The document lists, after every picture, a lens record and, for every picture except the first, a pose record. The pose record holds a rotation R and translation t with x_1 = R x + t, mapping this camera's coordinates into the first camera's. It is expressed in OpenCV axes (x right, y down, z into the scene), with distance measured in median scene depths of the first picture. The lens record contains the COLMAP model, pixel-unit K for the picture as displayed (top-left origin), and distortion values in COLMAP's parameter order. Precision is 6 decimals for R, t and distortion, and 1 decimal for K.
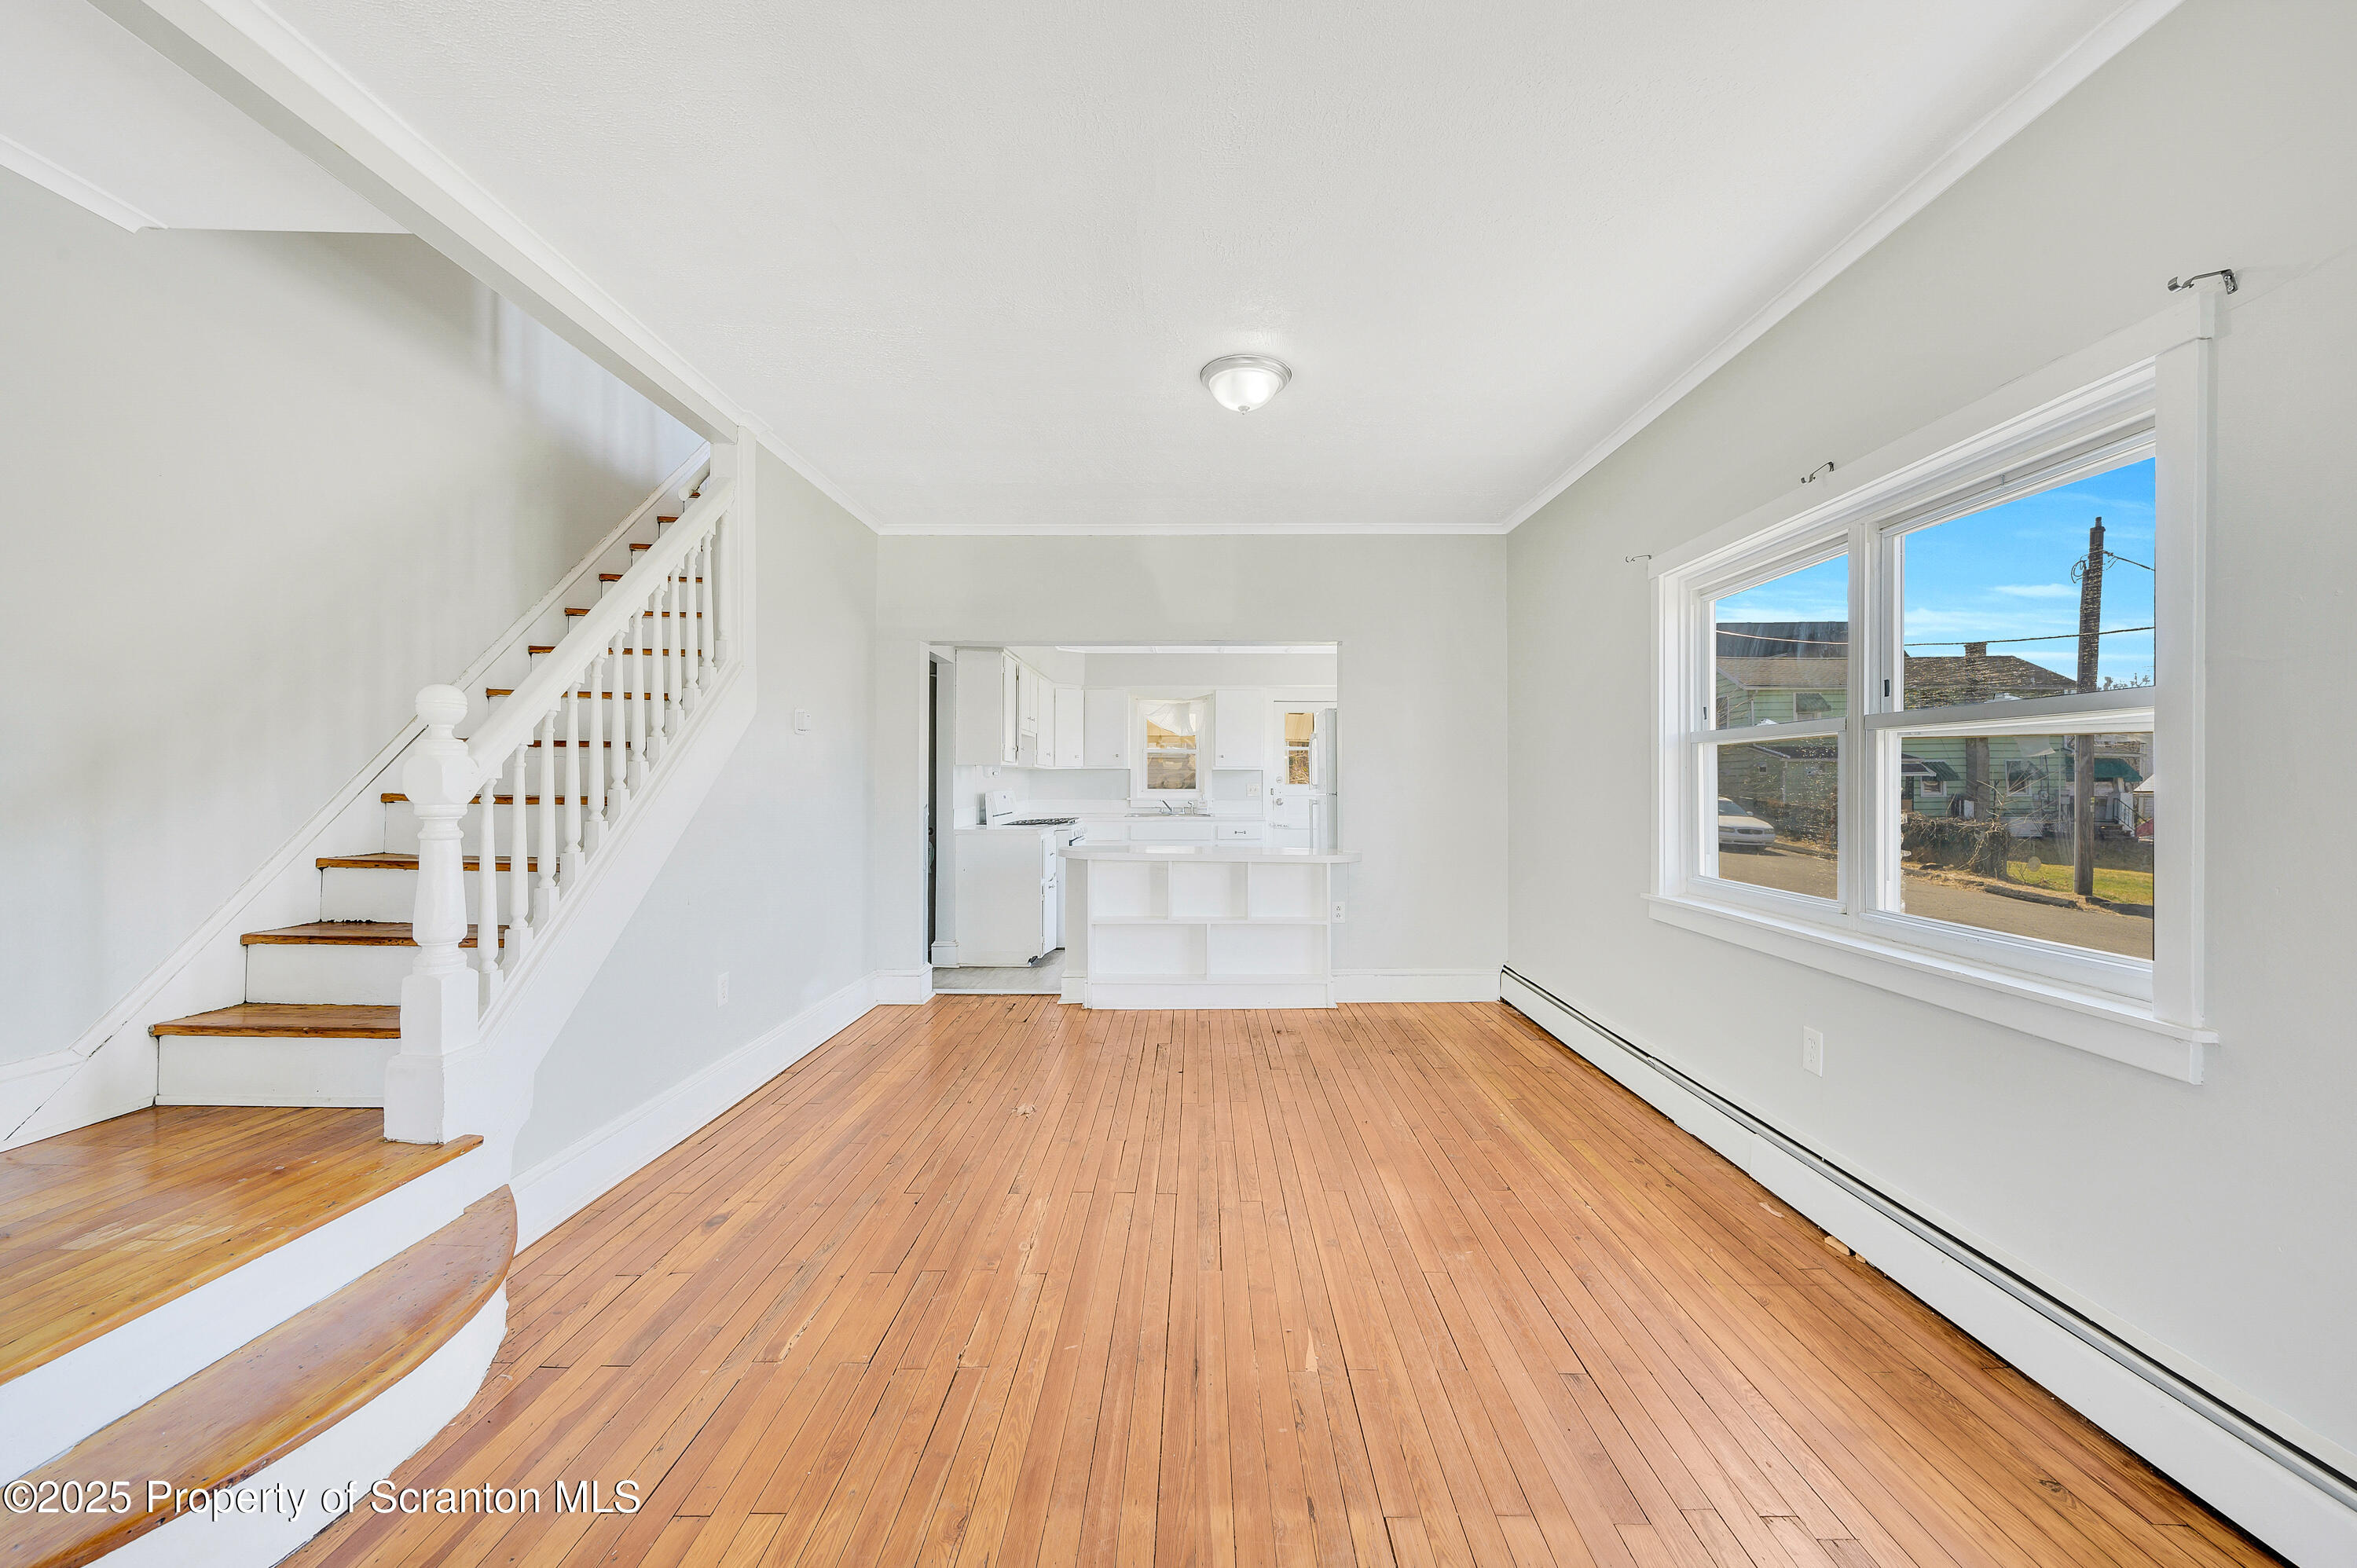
lens RADIAL K [[930.2, 0, 1186.0], [0, 930.2, 788.3], [0, 0, 1]] dist [-0.002589, 0.000483]
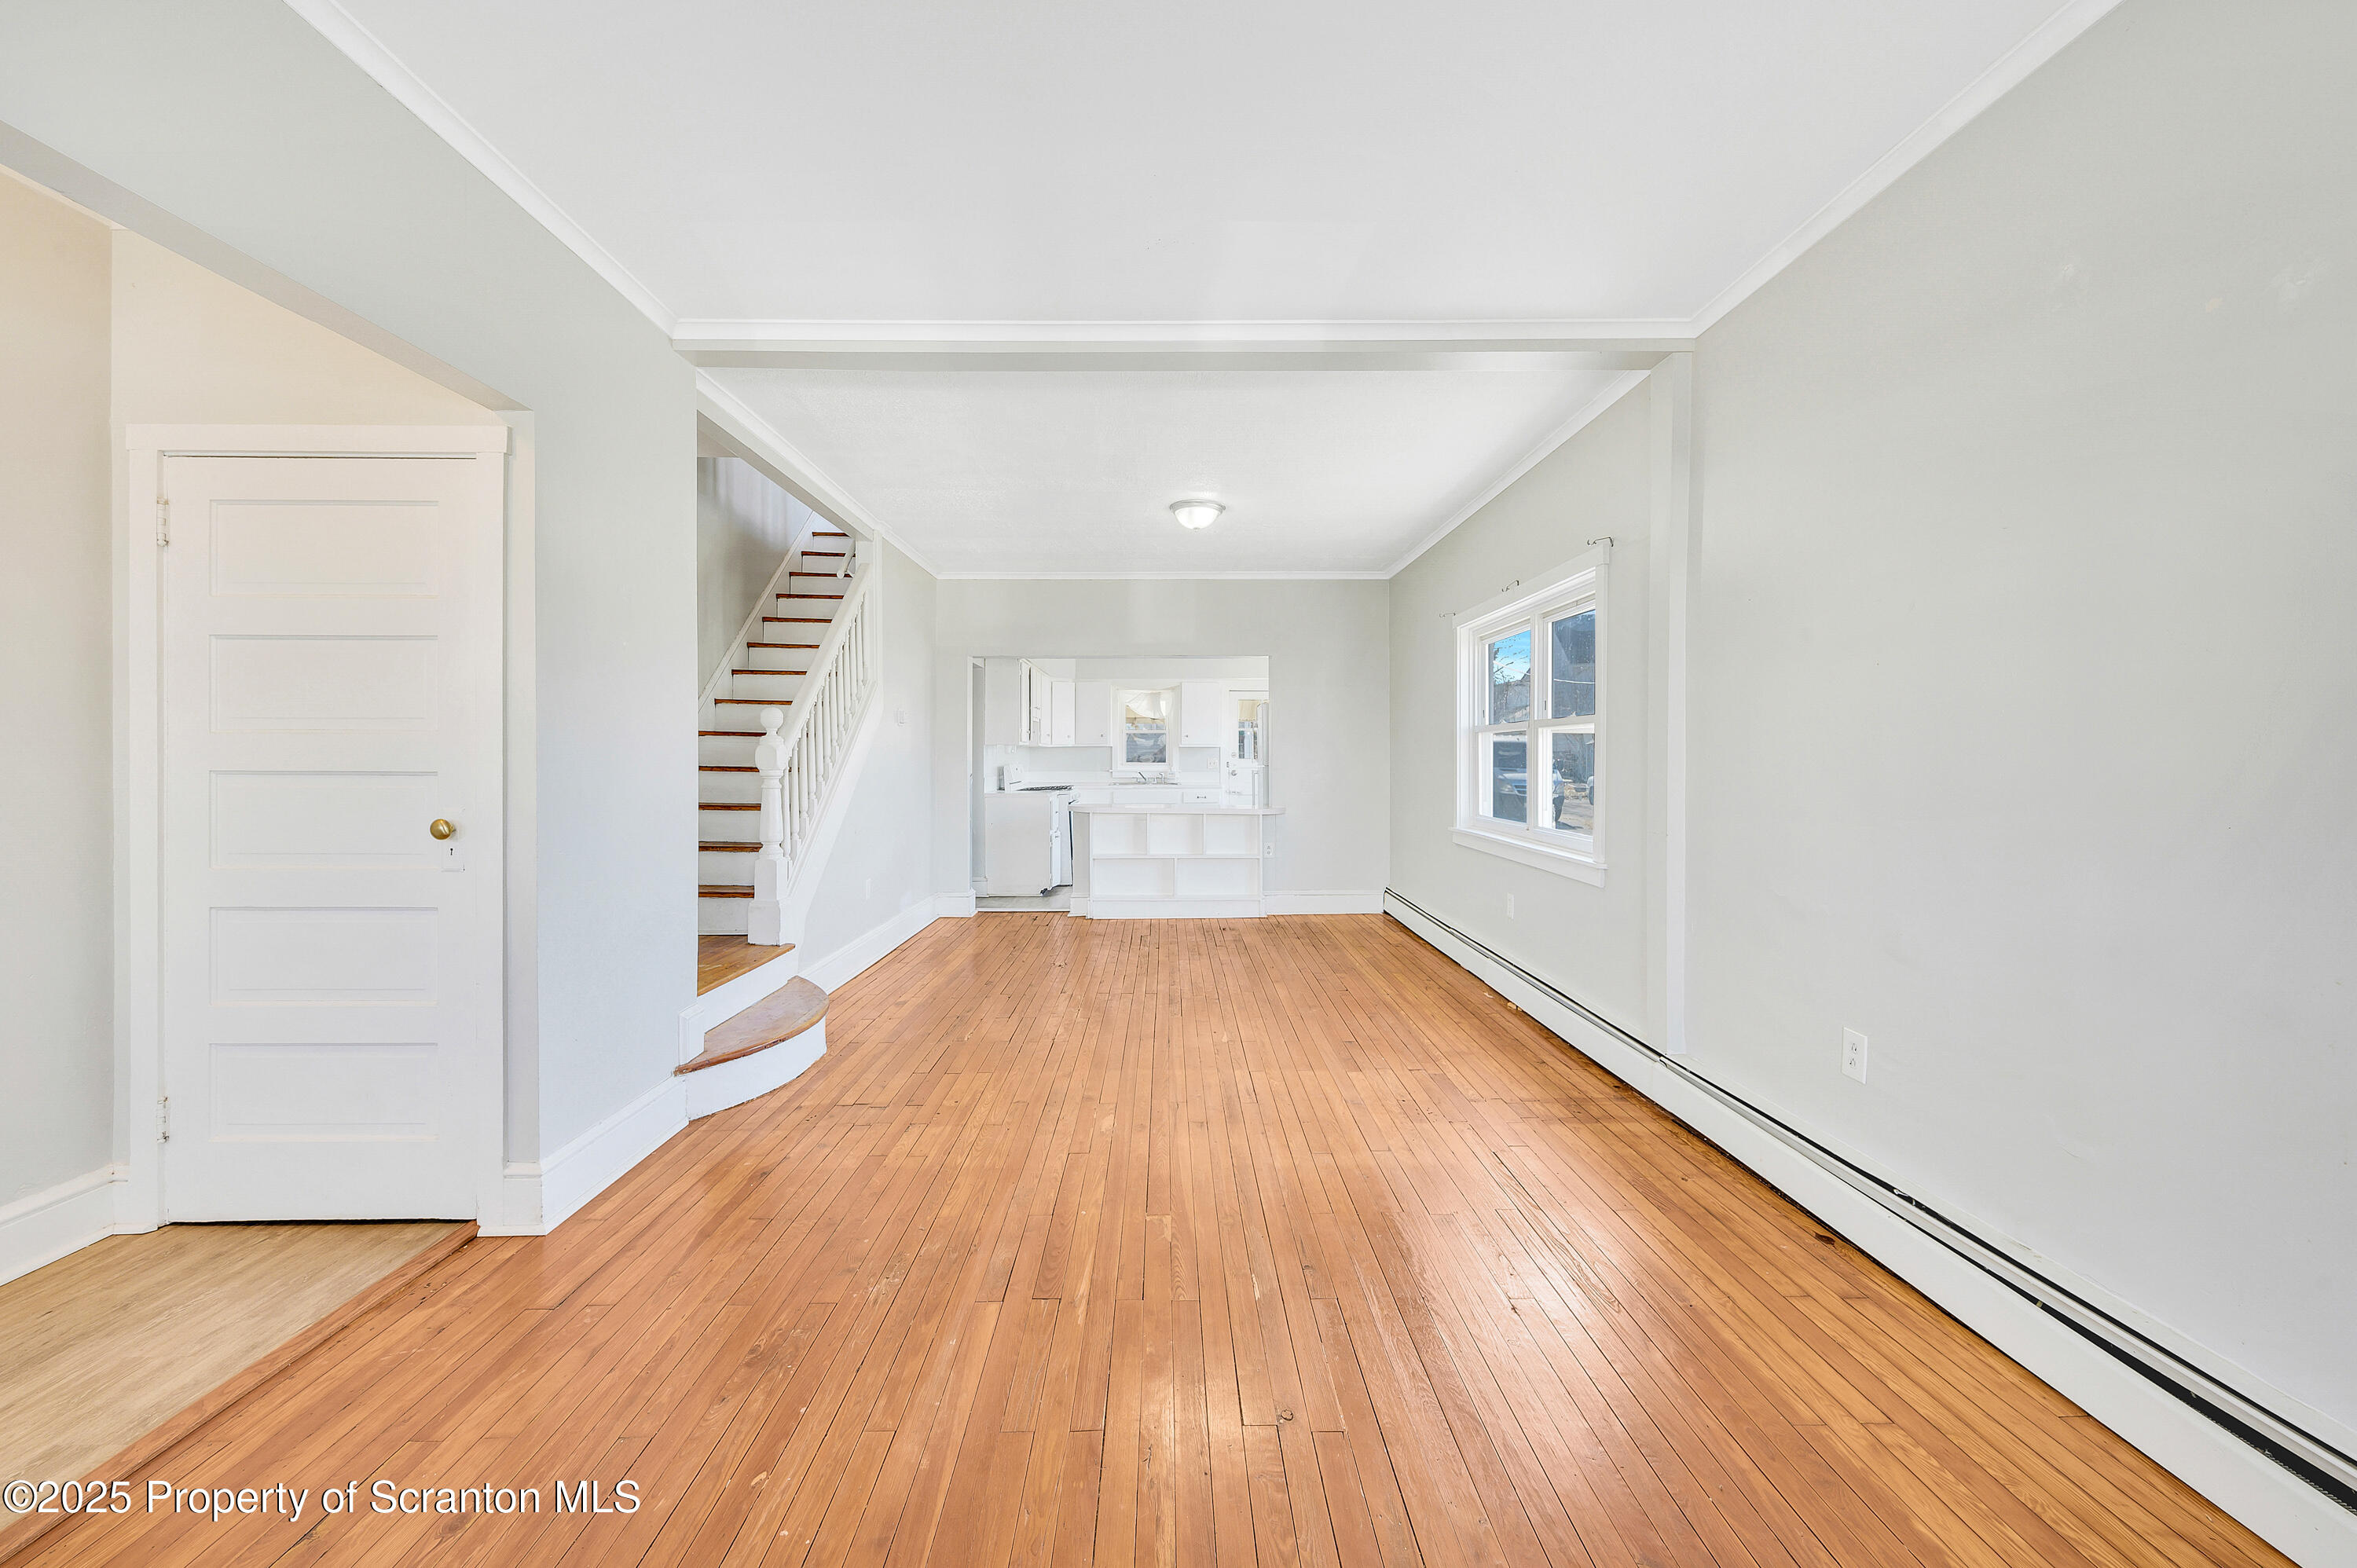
lens RADIAL K [[930.2, 0, 1164.9], [0, 930.2, 746.7], [0, 0, 1]] dist [-0.002589, 0.000483]
pose [[0.999938, -0.002408, 0.010890, -0.010279], [0.002595, 0.999850, -0.017129, 0.002127], [-0.010847, 0.017157, 0.999794, -0.588341]]
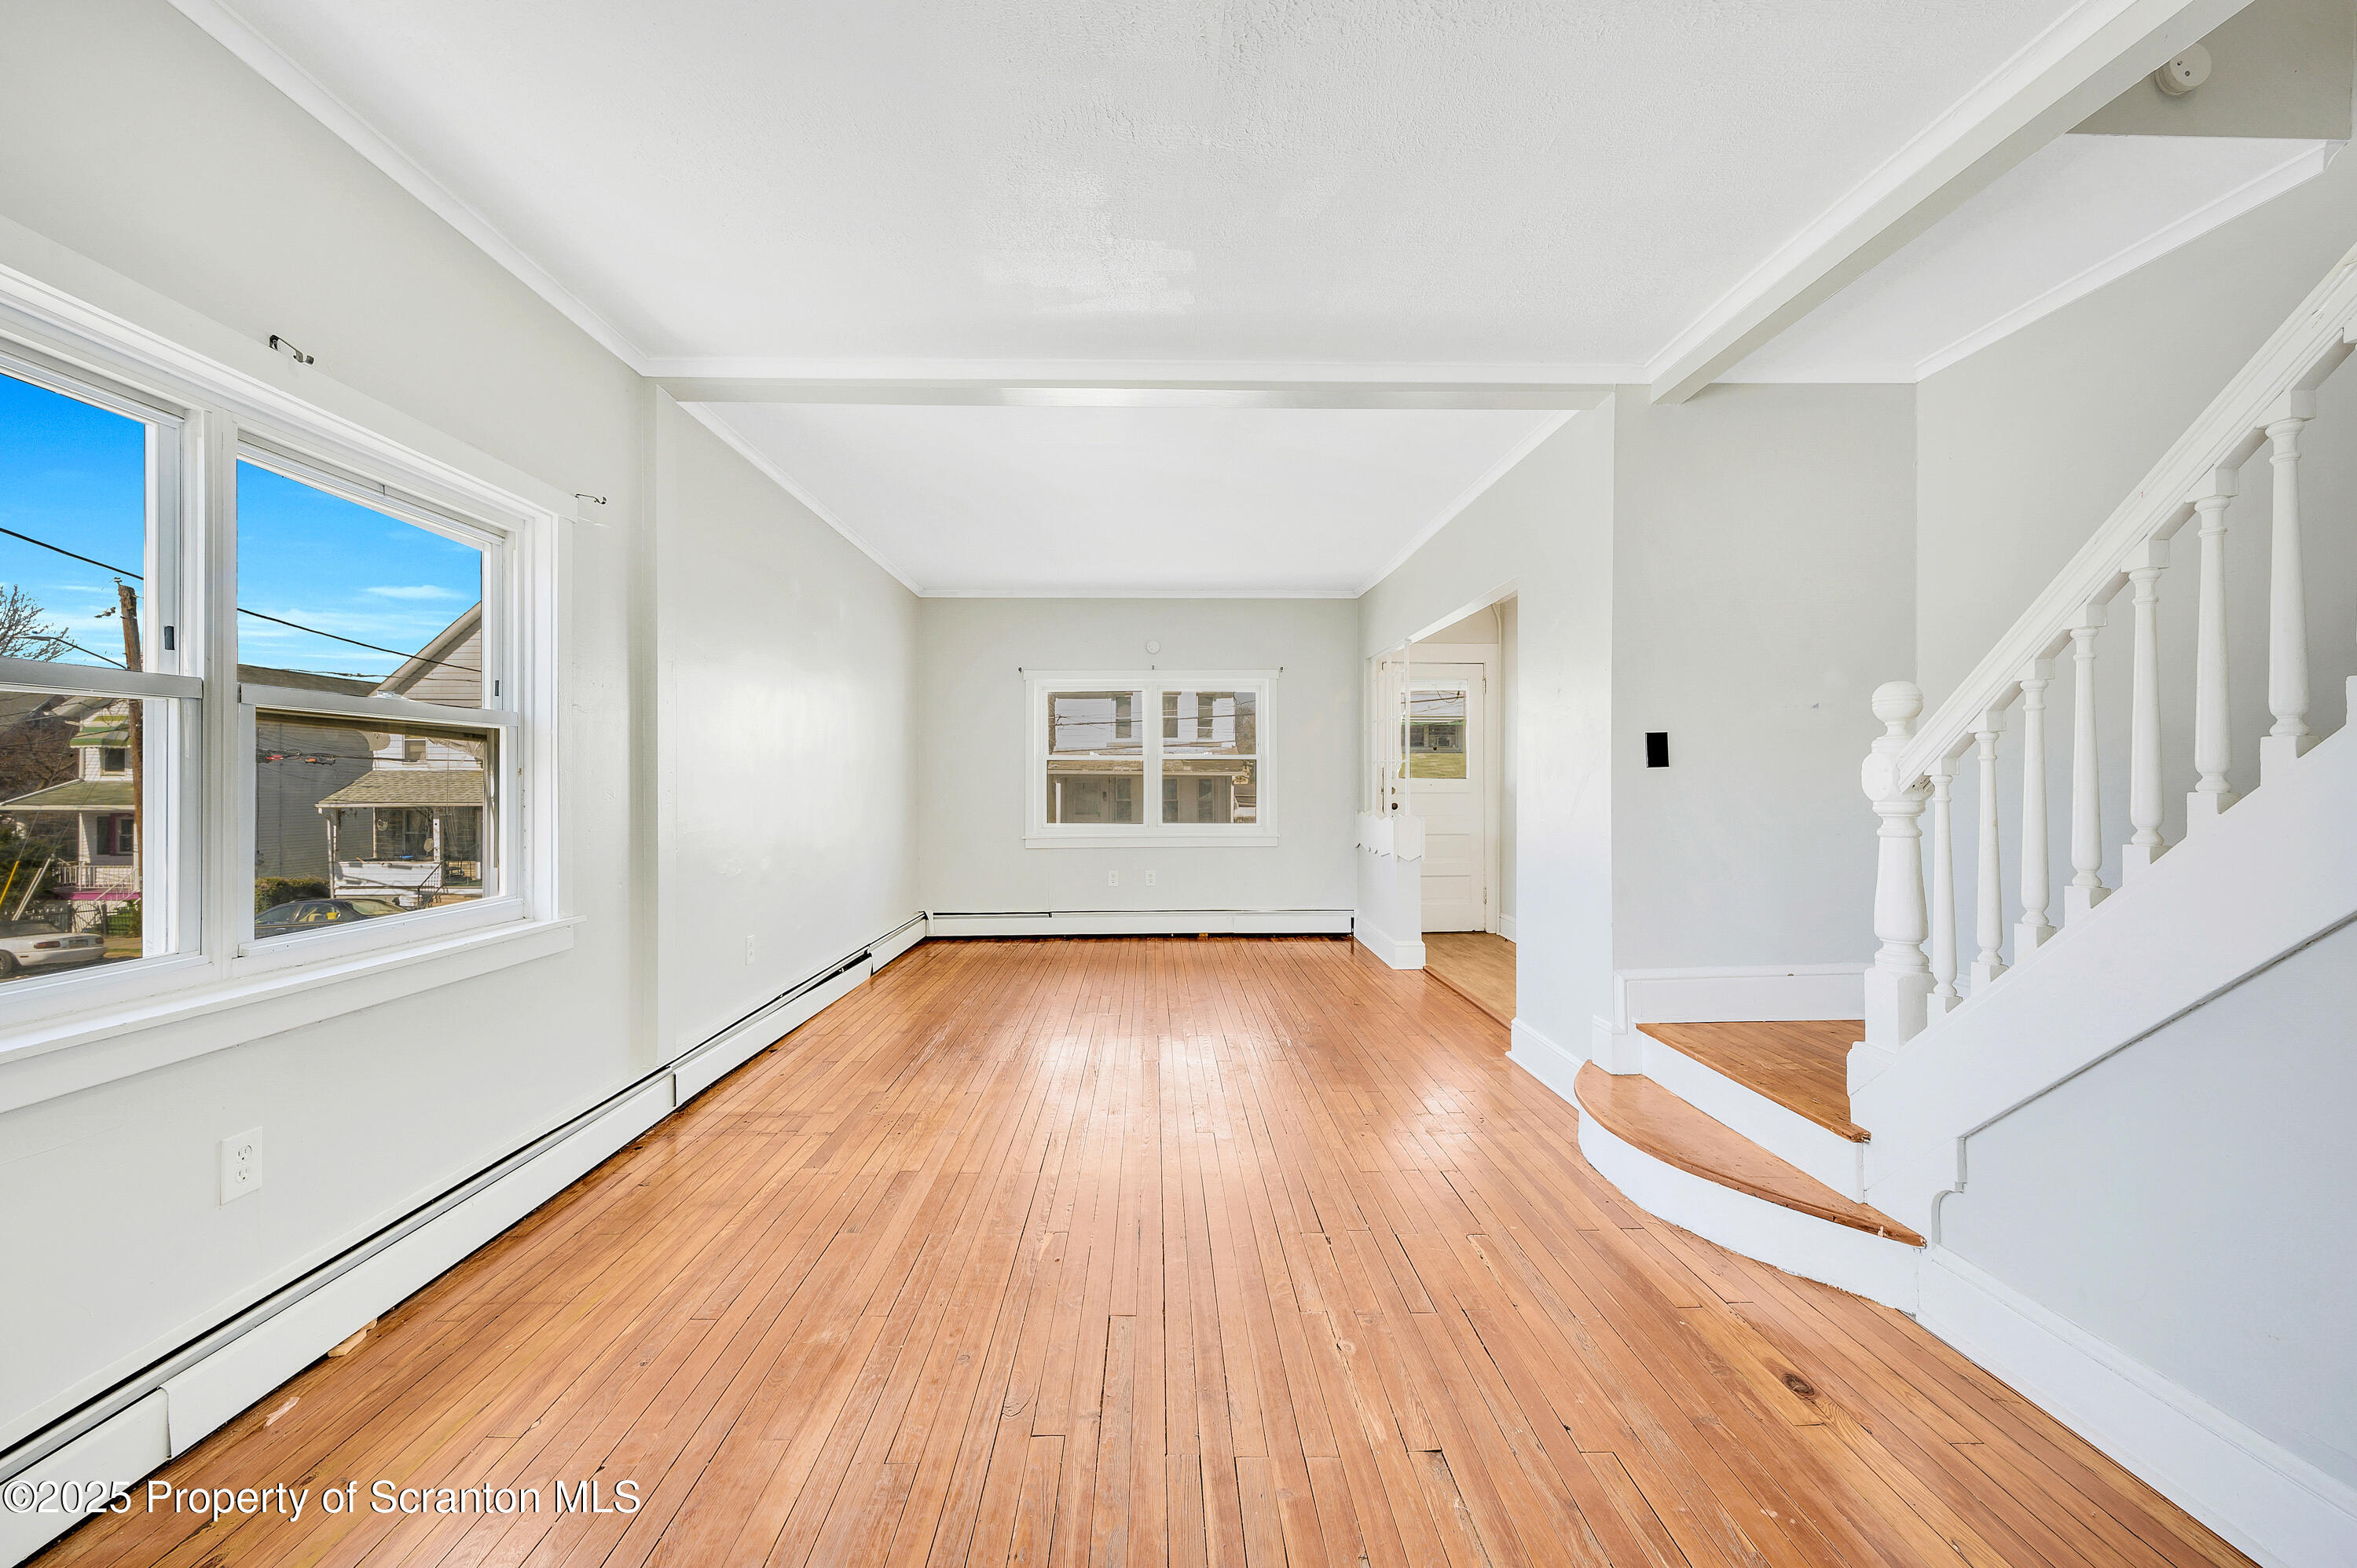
lens RADIAL K [[930.2, 0, 1167.4], [0, 930.2, 784.4], [0, 0, 1]] dist [-0.002589, 0.000483]
pose [[-0.999567, -0.002025, -0.029347, 0.005982], [-0.002349, 0.999937, 0.011009, -0.006710], [0.029323, 0.011073, -0.999509, 1.235024]]
